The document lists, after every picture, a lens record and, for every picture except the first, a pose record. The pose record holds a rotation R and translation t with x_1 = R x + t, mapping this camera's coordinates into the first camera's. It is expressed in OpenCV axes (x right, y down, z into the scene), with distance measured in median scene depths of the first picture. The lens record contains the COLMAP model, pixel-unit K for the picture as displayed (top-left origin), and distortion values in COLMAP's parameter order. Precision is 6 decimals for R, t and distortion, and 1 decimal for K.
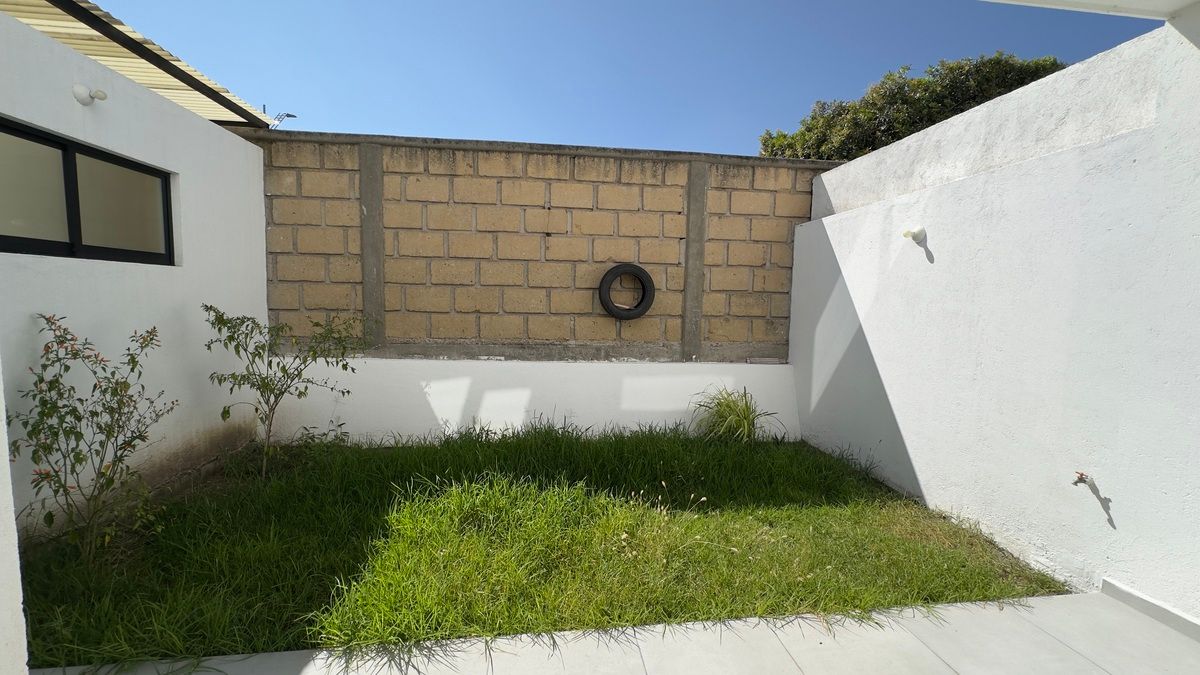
lens RADIAL K [[435.0, 0, 598.5], [0, 435.0, 330.7], [0, 0, 1]] dist [-0.000164, 0.000063]
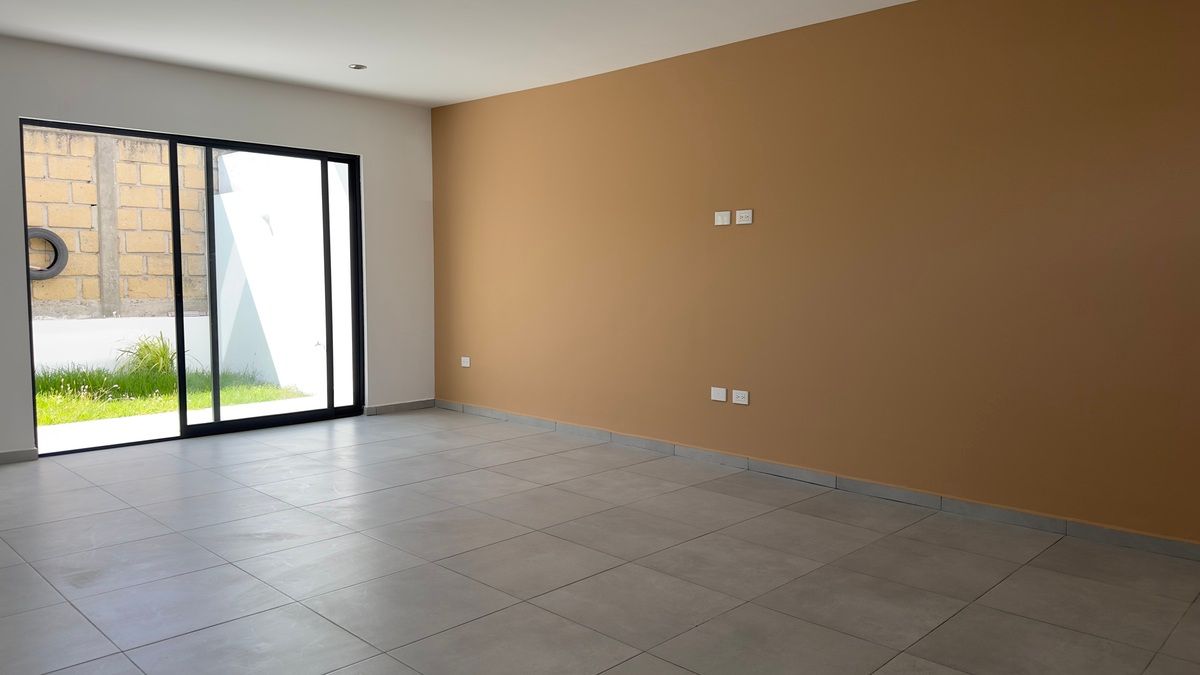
lens RADIAL K [[854.9, 0, 600.2], [0, 854.9, 334.2], [0, 0, 1]] dist [0.025477, -0.015539]
pose [[0.768118, -0.064461, 0.637056, -0.229898], [0.059271, 0.997806, 0.029498, 0.124738], [-0.637560, 0.015101, 0.770253, -1.479853]]
